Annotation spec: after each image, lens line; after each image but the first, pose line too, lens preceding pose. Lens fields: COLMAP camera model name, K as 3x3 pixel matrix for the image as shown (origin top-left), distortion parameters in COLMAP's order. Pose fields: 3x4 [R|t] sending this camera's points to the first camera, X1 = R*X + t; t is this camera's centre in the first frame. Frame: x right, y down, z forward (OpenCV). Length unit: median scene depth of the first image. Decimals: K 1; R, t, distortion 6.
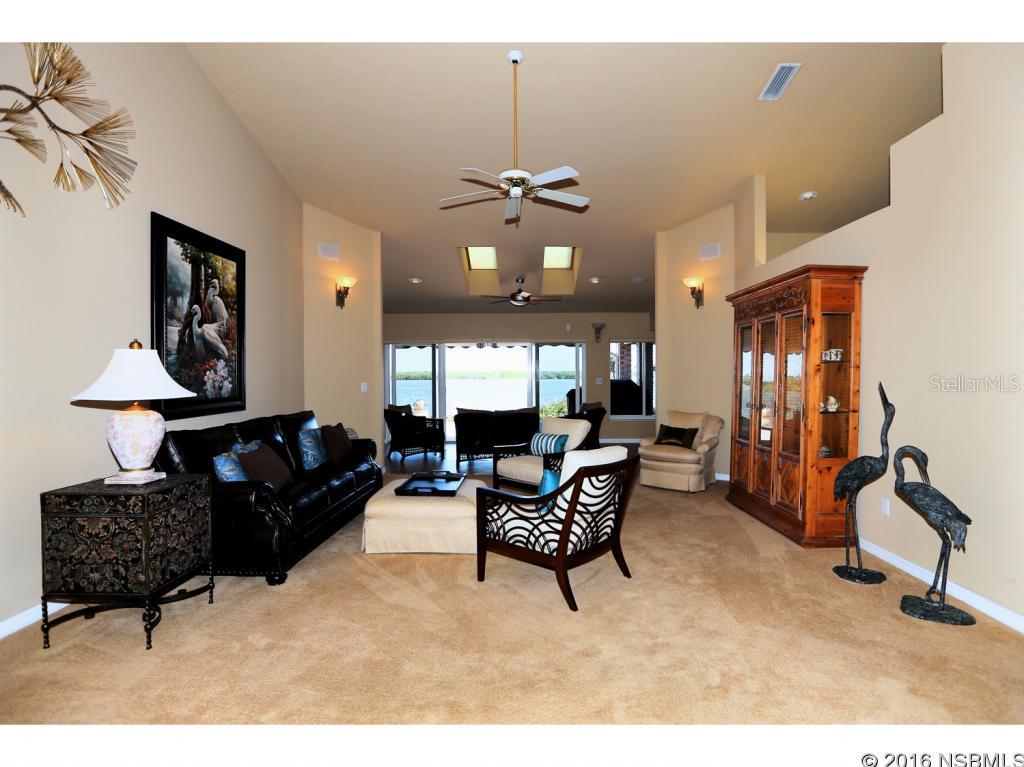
lens RADIAL K [[472.5, 0, 513.3], [0, 472.5, 381.9], [0, 0, 1]] dist [-0.020950, 0.001761]
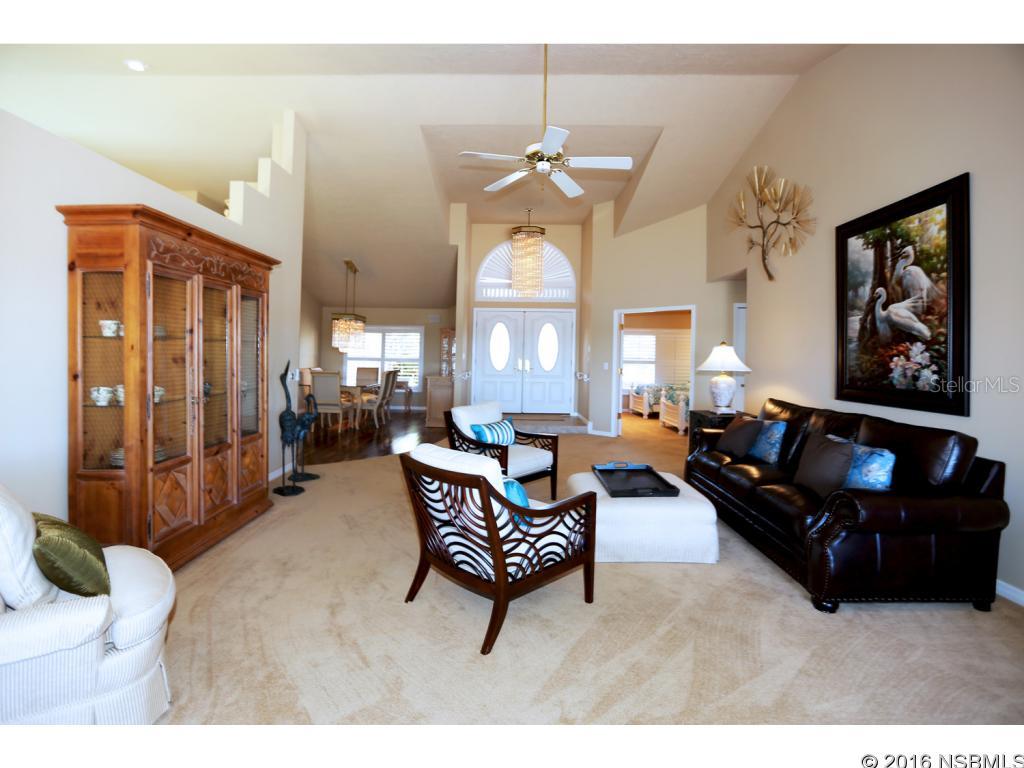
lens RADIAL K [[472.5, 0, 511.7], [0, 472.5, 357.5], [0, 0, 1]] dist [-0.020950, 0.001761]
pose [[-0.999940, -0.004983, -0.009707, 0.076208], [-0.005200, 0.999734, 0.022461, -0.037950], [0.009592, 0.022510, -0.999701, 1.868995]]
